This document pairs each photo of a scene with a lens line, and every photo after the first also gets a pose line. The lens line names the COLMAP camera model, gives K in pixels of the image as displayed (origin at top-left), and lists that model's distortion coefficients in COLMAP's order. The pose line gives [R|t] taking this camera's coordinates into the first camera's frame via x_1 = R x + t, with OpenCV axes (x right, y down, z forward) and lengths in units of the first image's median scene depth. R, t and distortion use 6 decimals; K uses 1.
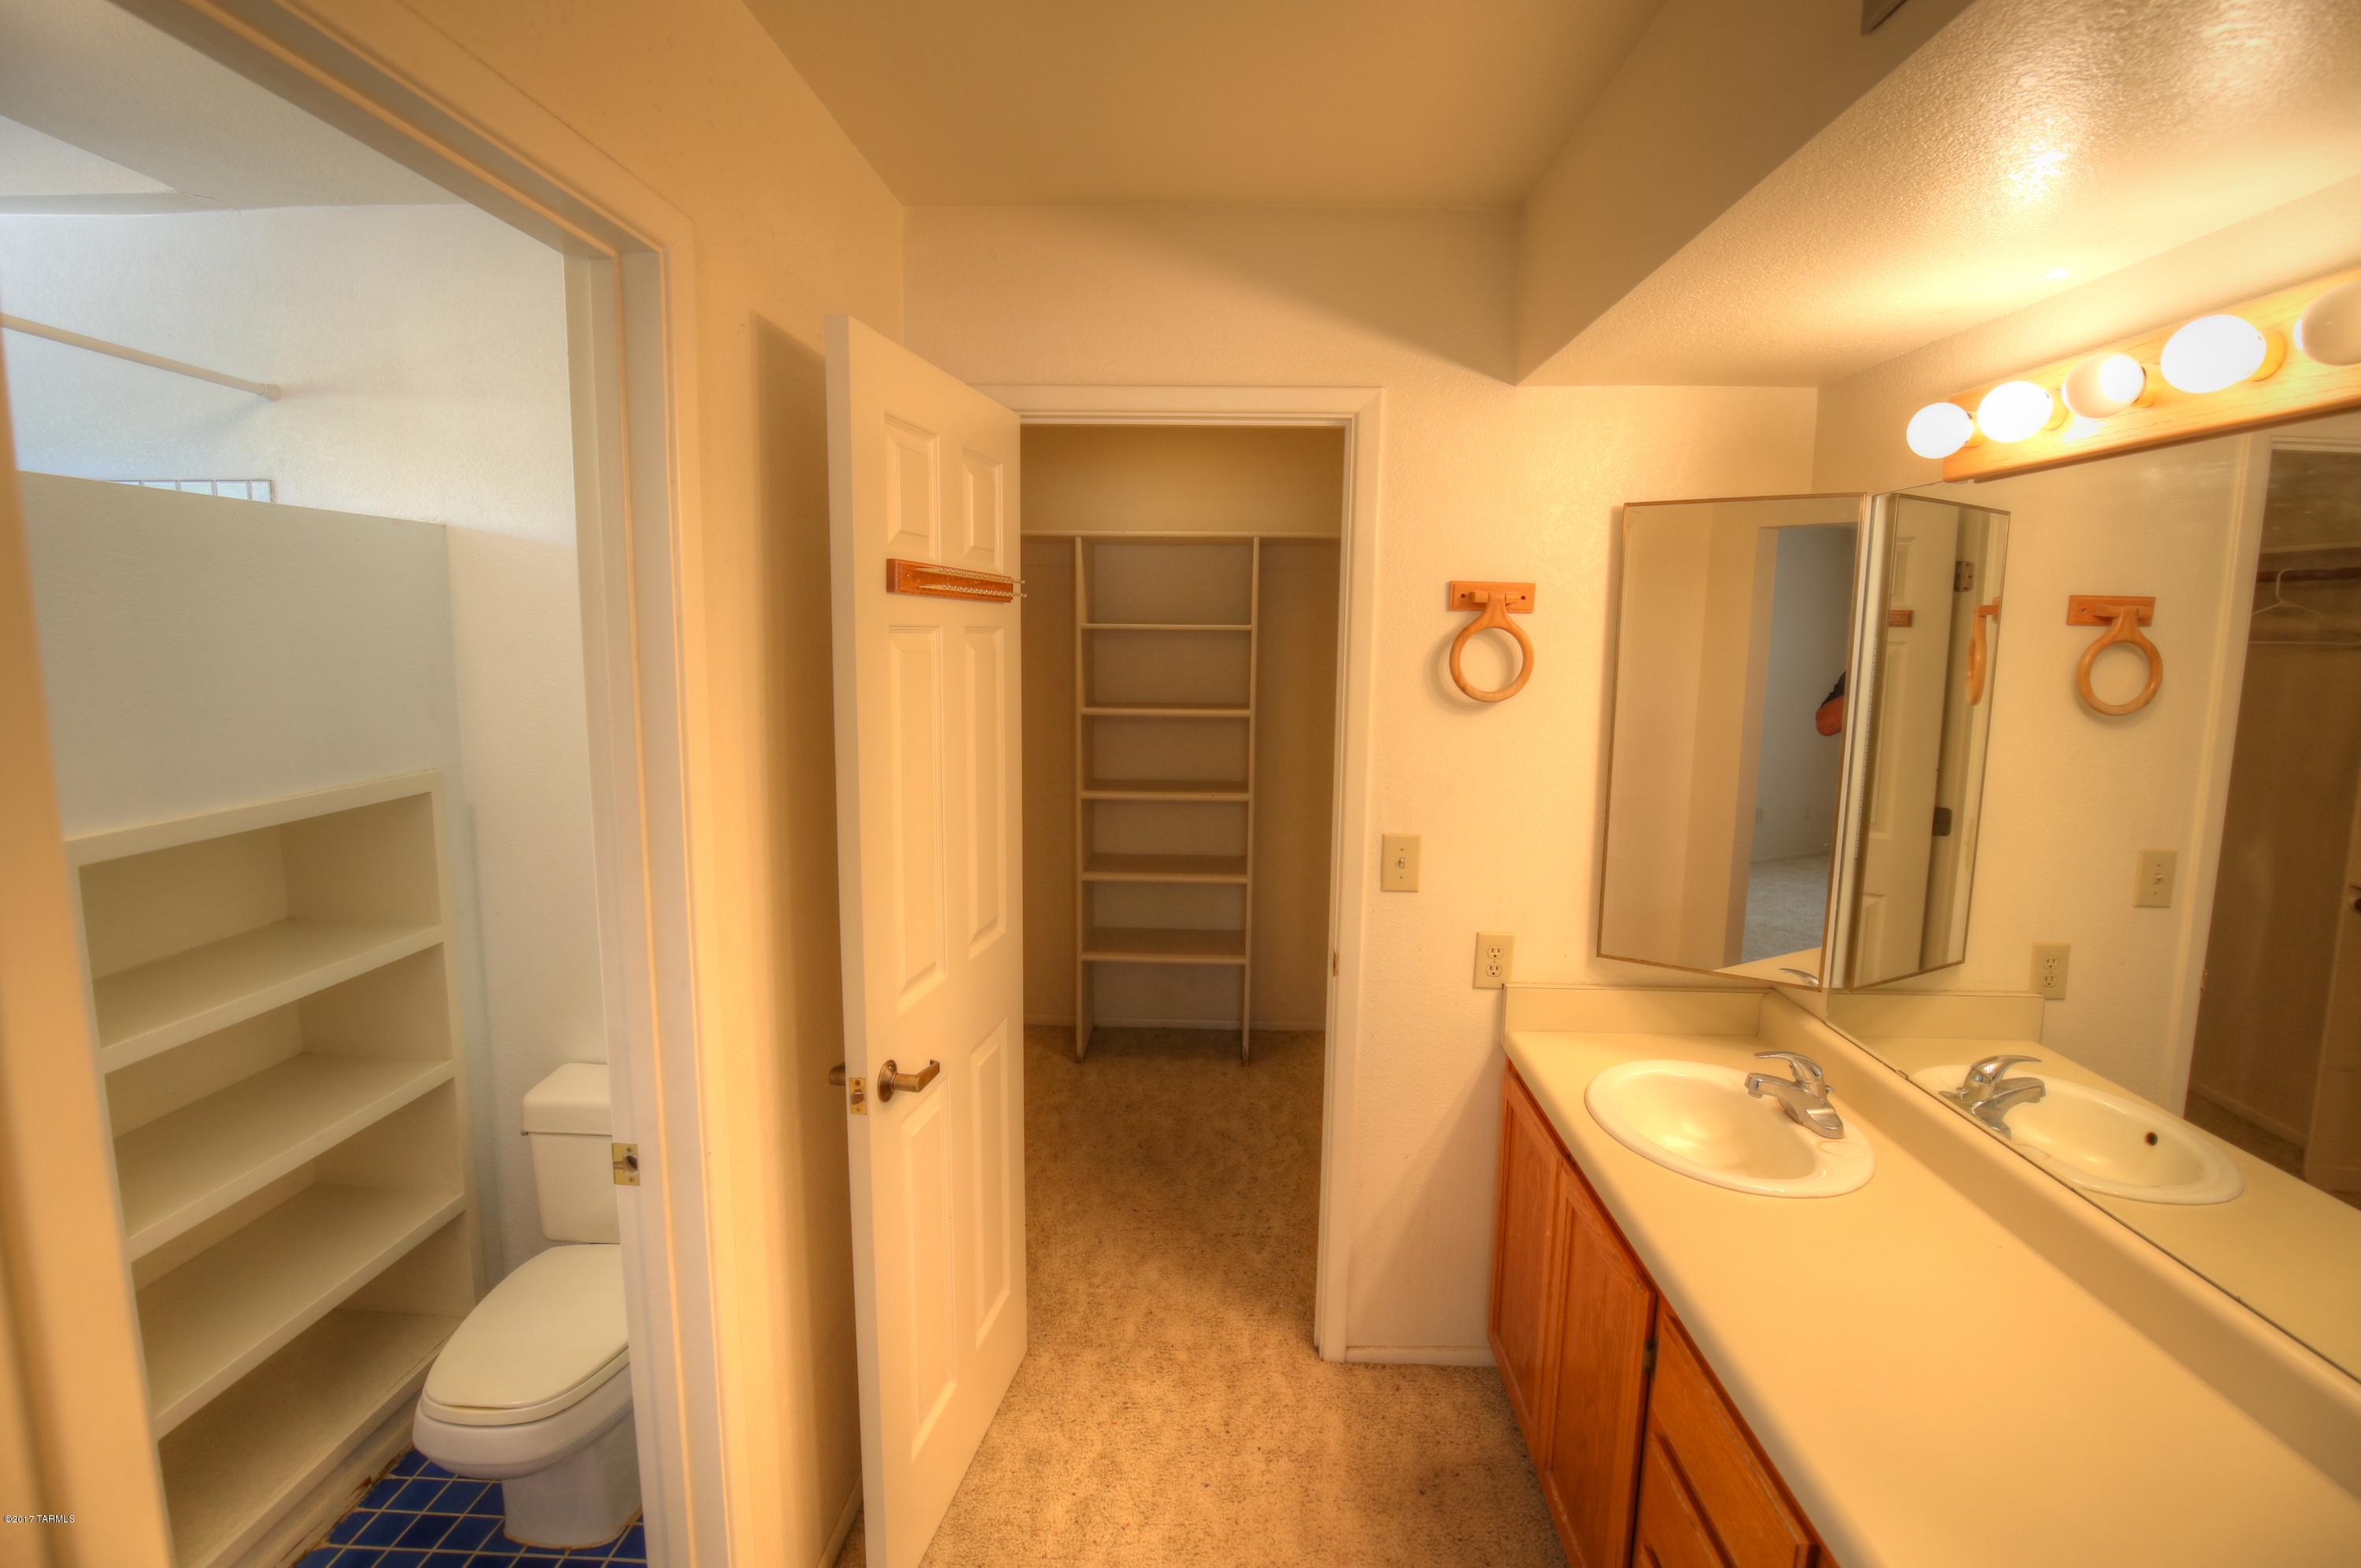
lens RADIAL K [[1090.7, 0, 1180.2], [0, 1090.7, 787.4], [0, 0, 1]] dist [-0.035790, 0.007004]
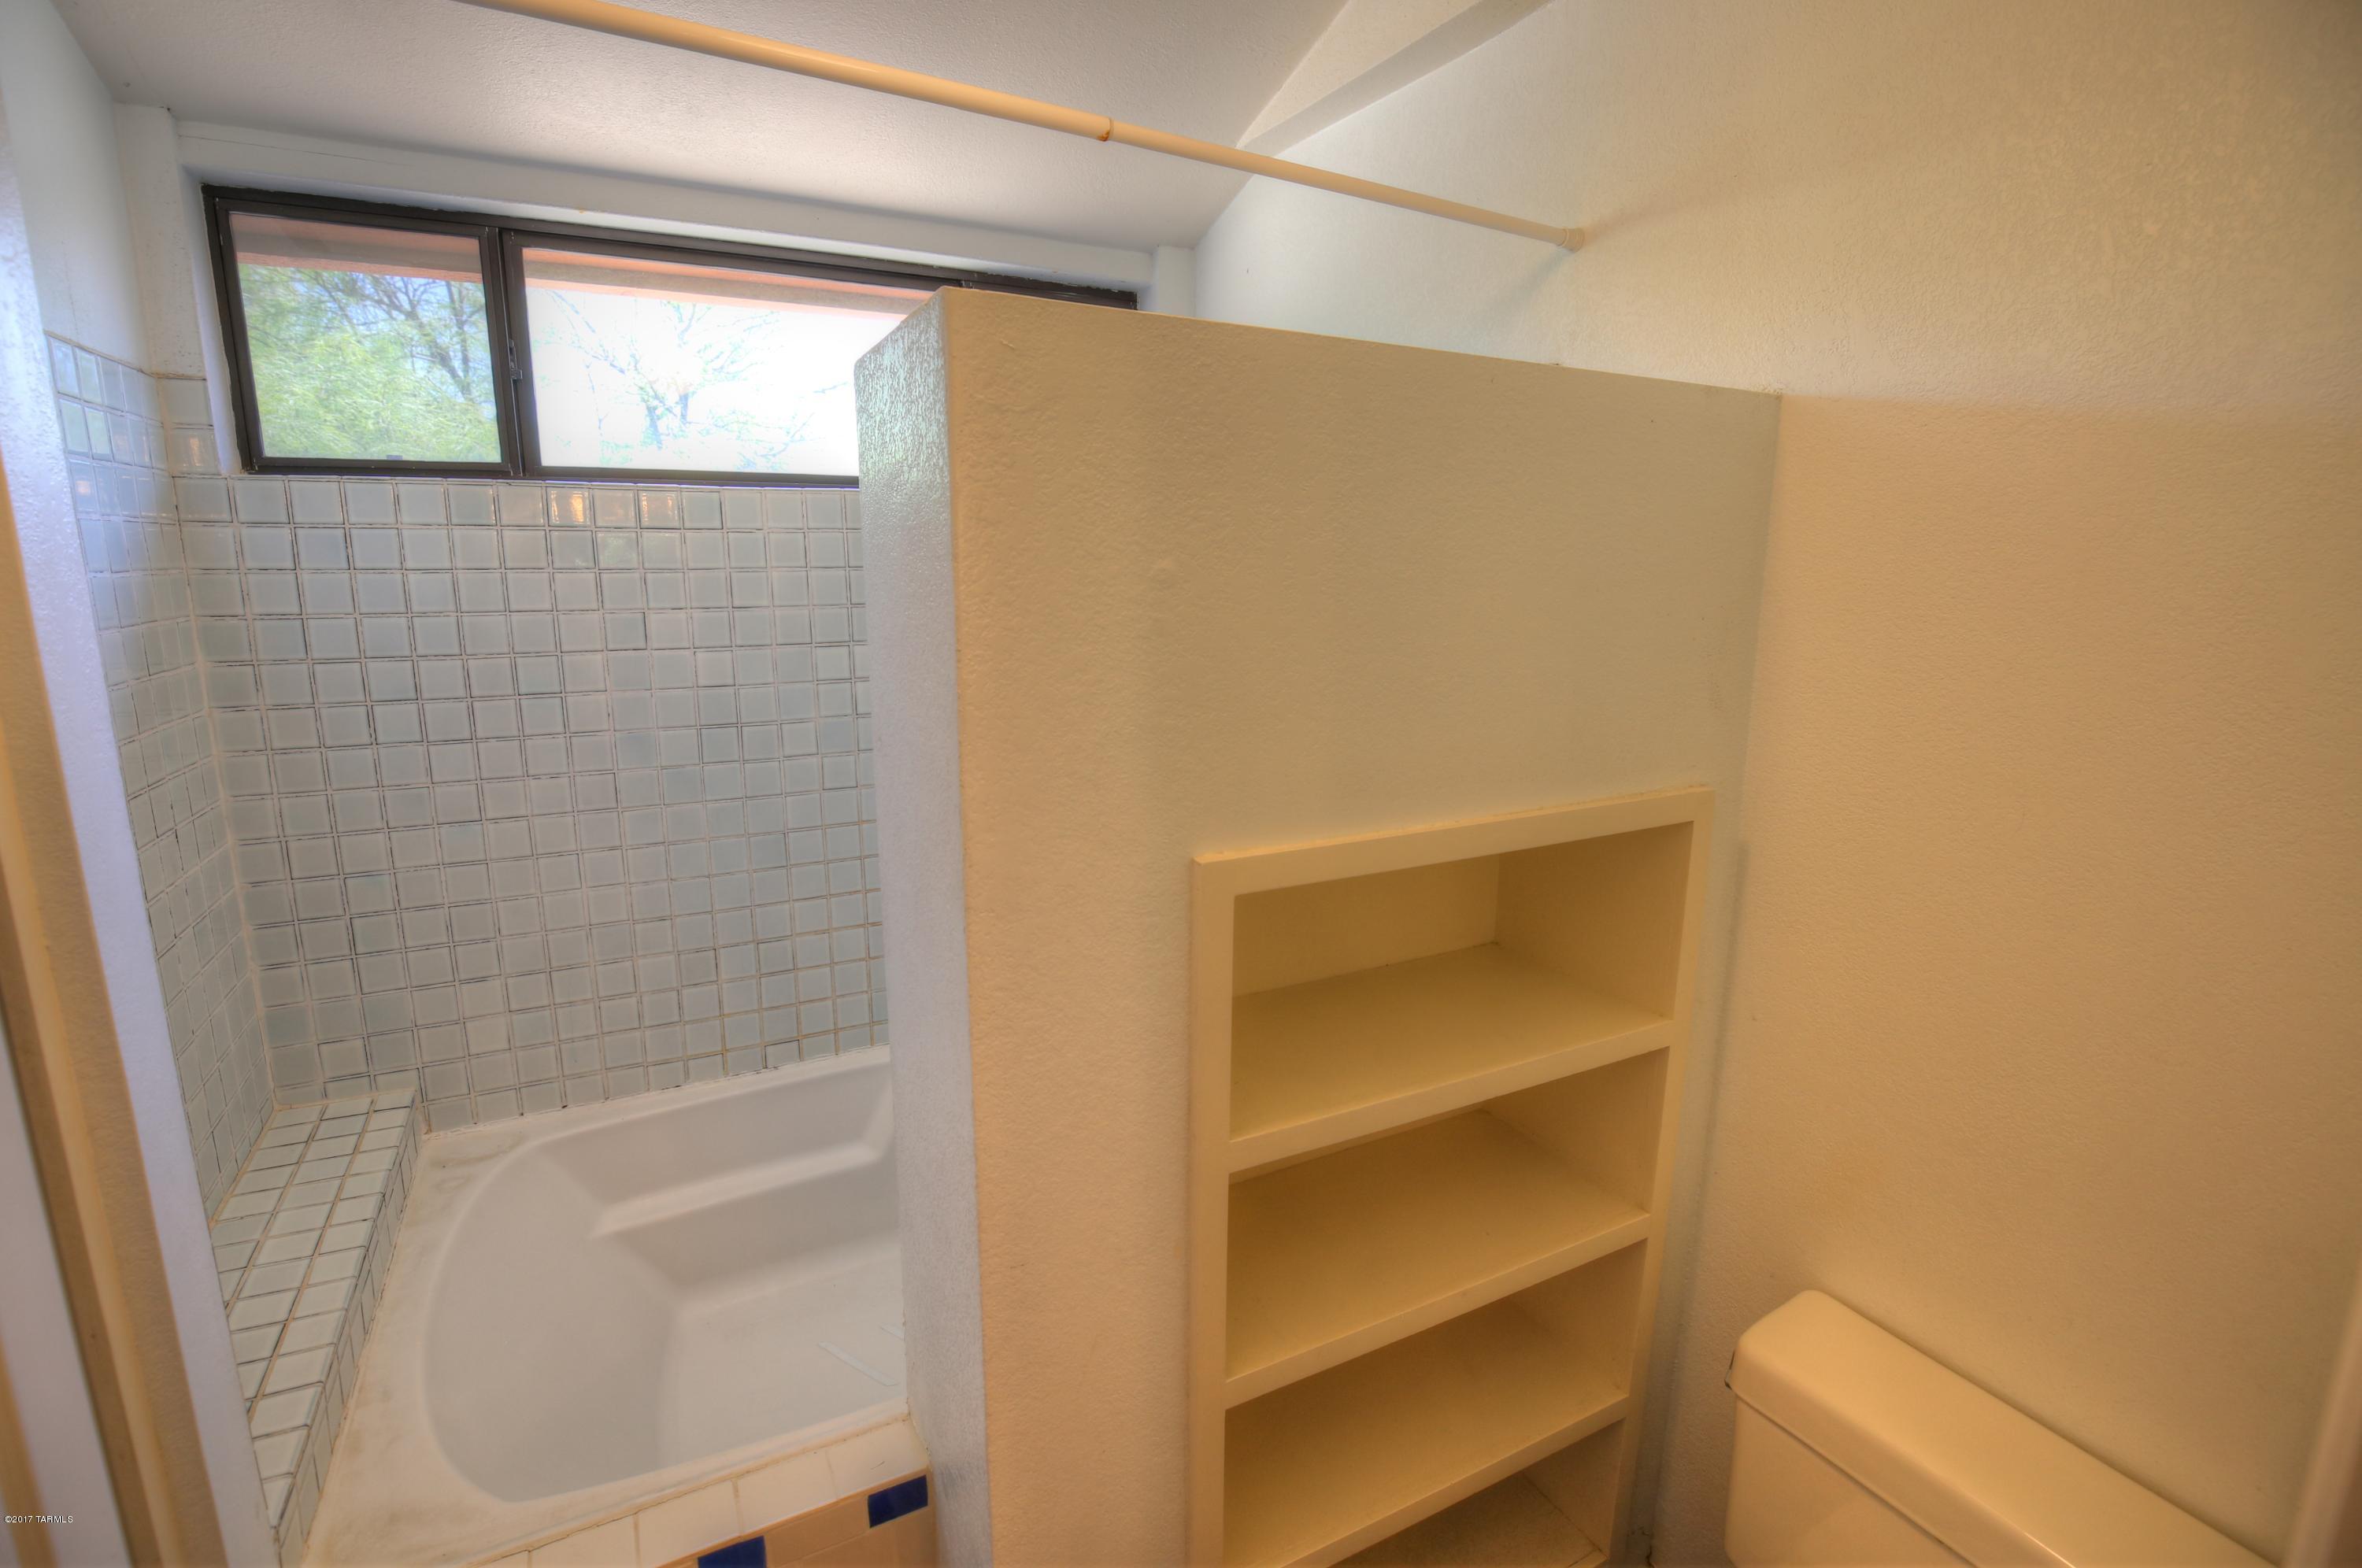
lens RADIAL K [[1091.2, 0, 1172.3], [0, 1091.2, 778.0], [0, 0, 1]] dist [-0.035790, 0.007004]
pose [[0.497077, 0.155793, -0.853606, -0.301233], [-0.112515, 0.987017, 0.114622, -0.059642], [0.860381, 0.039068, 0.508152, 0.398476]]
